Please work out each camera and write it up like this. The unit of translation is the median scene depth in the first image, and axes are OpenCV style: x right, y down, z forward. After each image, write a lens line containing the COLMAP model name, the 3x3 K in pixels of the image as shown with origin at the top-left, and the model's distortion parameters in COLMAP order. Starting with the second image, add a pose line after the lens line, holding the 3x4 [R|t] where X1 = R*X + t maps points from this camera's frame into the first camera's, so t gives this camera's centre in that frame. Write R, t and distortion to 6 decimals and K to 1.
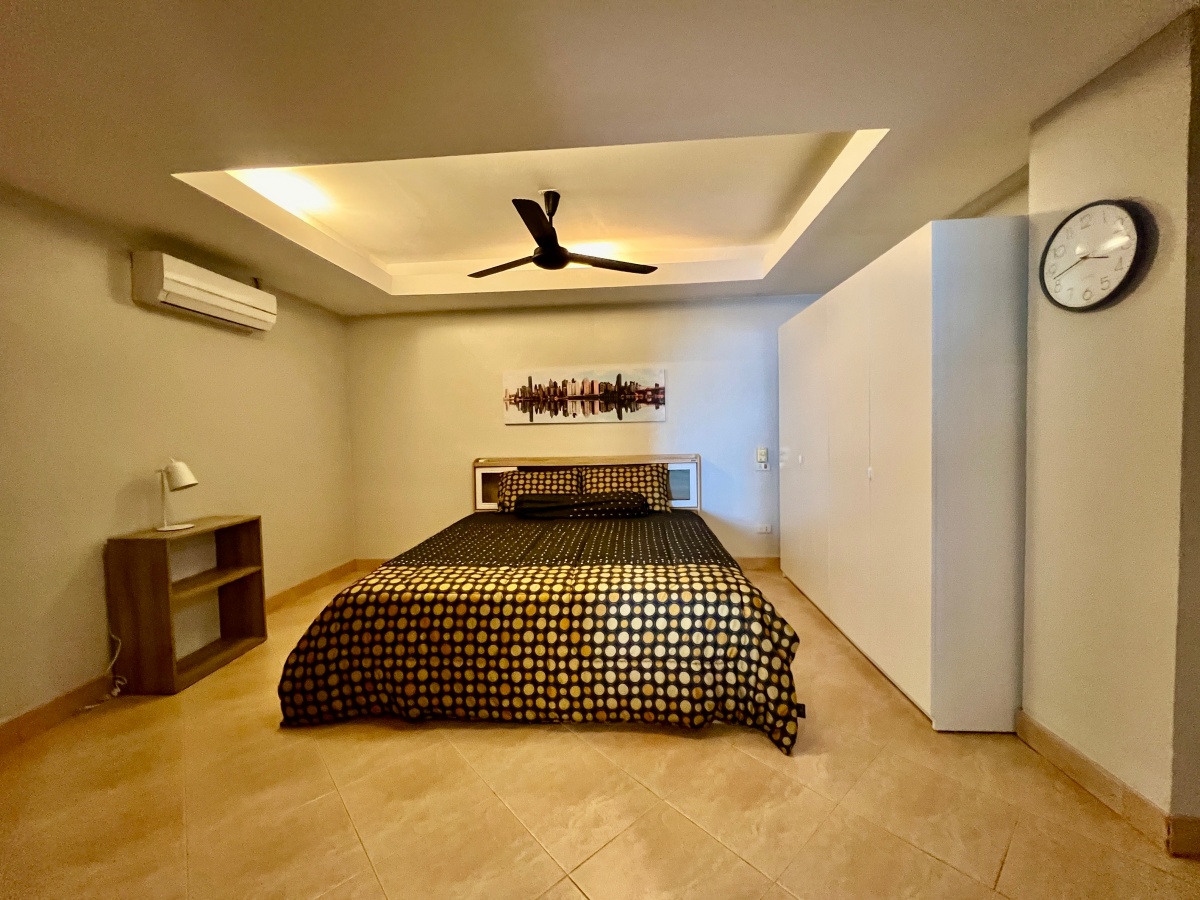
lens RADIAL K [[482.9, 0, 600.0], [0, 482.9, 450.0], [0, 0, 1]] dist [-0.002170, -0.000549]
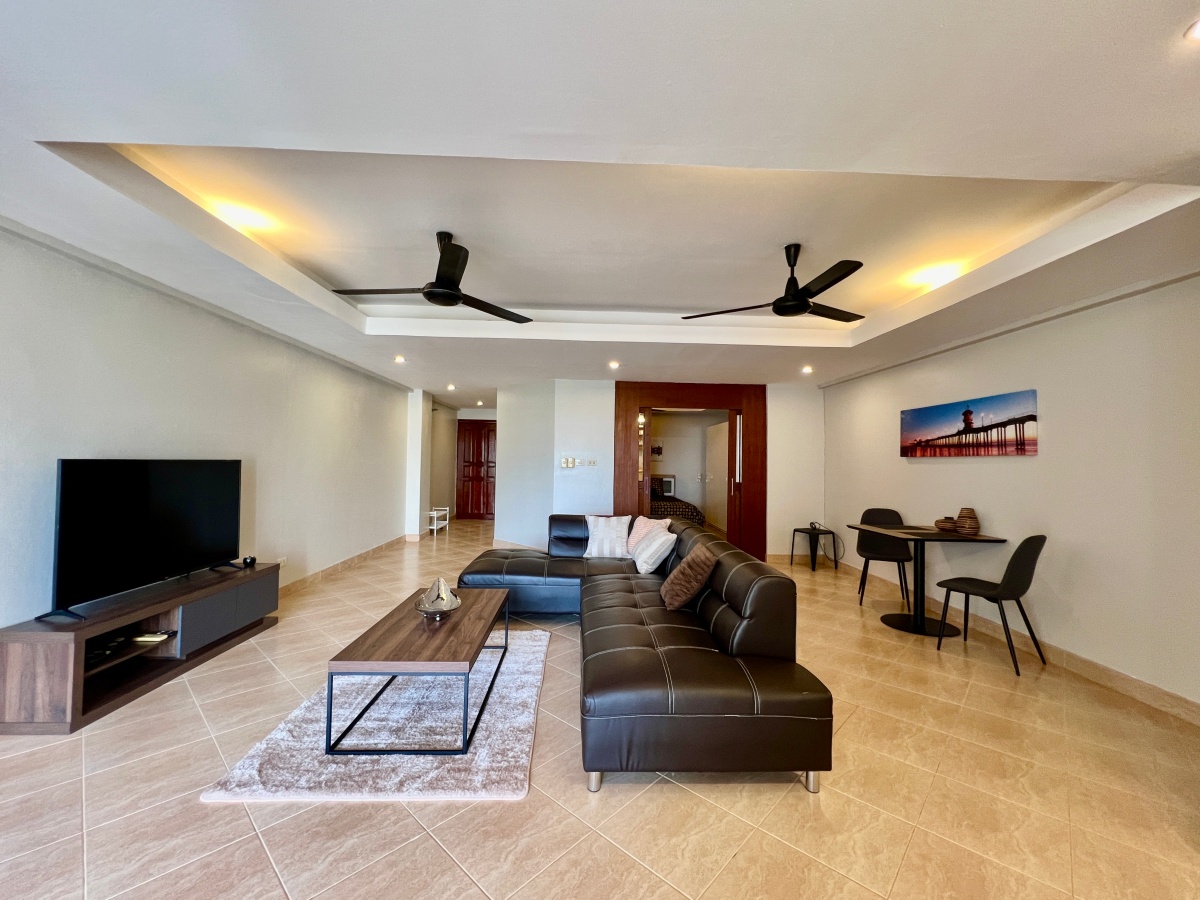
lens RADIAL K [[490.8, 0, 602.8], [0, 490.8, 449.9], [0, 0, 1]] dist [-0.002517, -0.000308]
pose [[0.993306, 0.043229, 0.107117, -0.452320], [-0.035661, 0.996797, -0.071587, 0.076795], [-0.109869, 0.067288, 0.991666, -1.512908]]
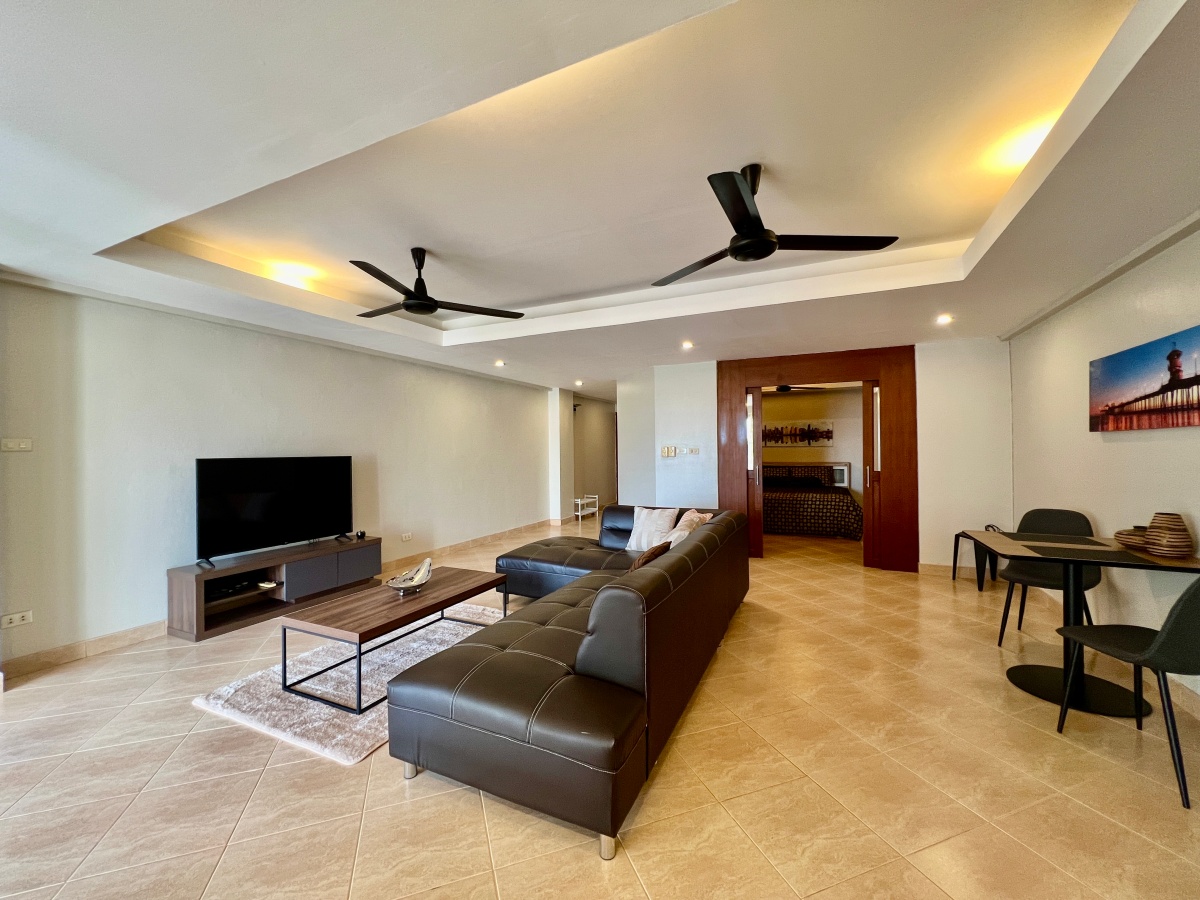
lens RADIAL K [[482.9, 0, 600.0], [0, 482.9, 450.0], [0, 0, 1]] dist [-0.002170, -0.000549]
pose [[0.932013, 0.015866, -0.362078, -0.051610], [-0.029929, 0.998998, -0.033264, 0.060181], [0.361188, 0.041839, 0.931554, -1.405887]]
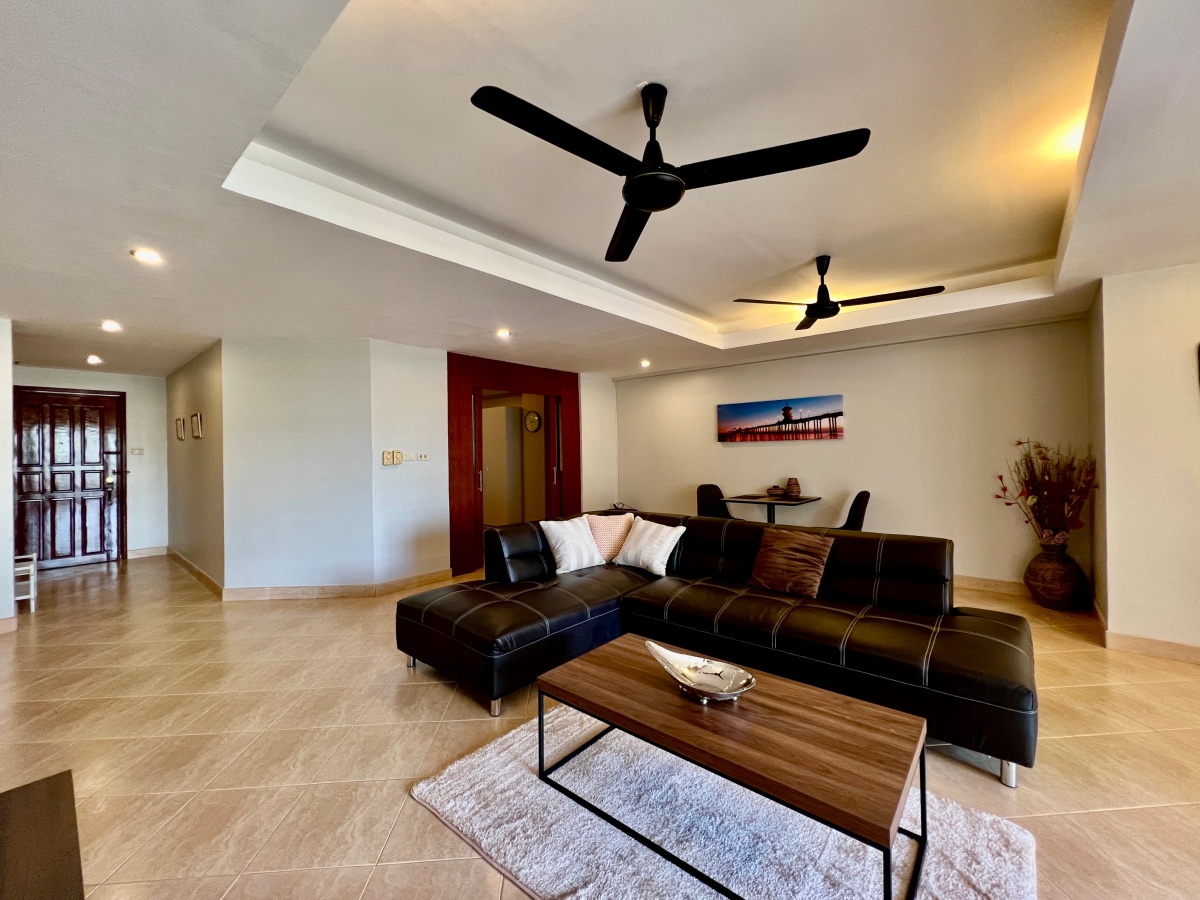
lens RADIAL K [[482.9, 0, 600.0], [0, 482.9, 450.0], [0, 0, 1]] dist [-0.002170, -0.000549]
pose [[0.601560, 0.015343, 0.798680, -0.998730], [0.037414, 0.998177, -0.047356, 0.063338], [-0.797951, 0.058369, 0.599889, -0.997827]]
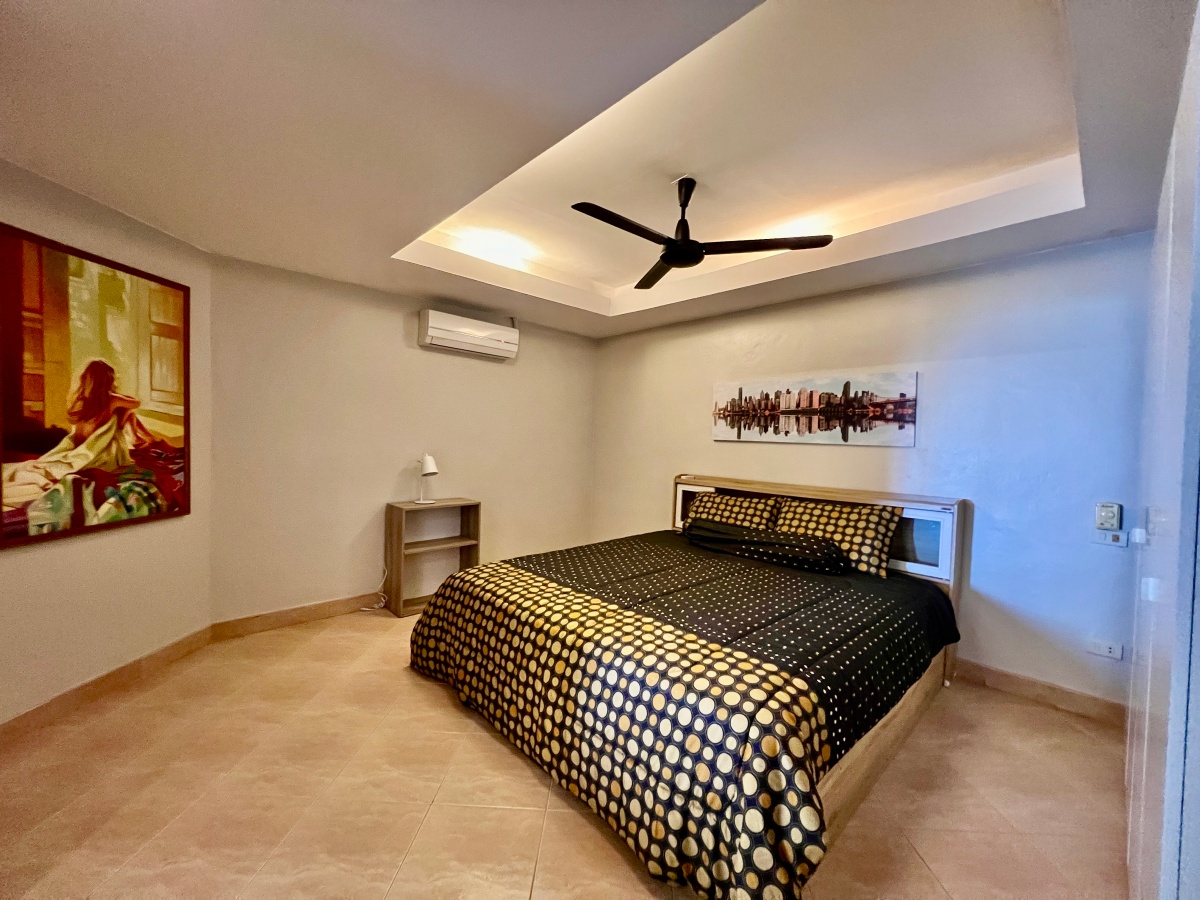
lens RADIAL K [[482.9, 0, 600.0], [0, 482.9, 450.0], [0, 0, 1]] dist [-0.002170, -0.000549]
pose [[0.732133, 0.062063, -0.678329, 0.288360], [-0.076914, 0.997004, 0.008205, -0.027411], [0.676806, 0.046165, 0.734713, 0.192137]]
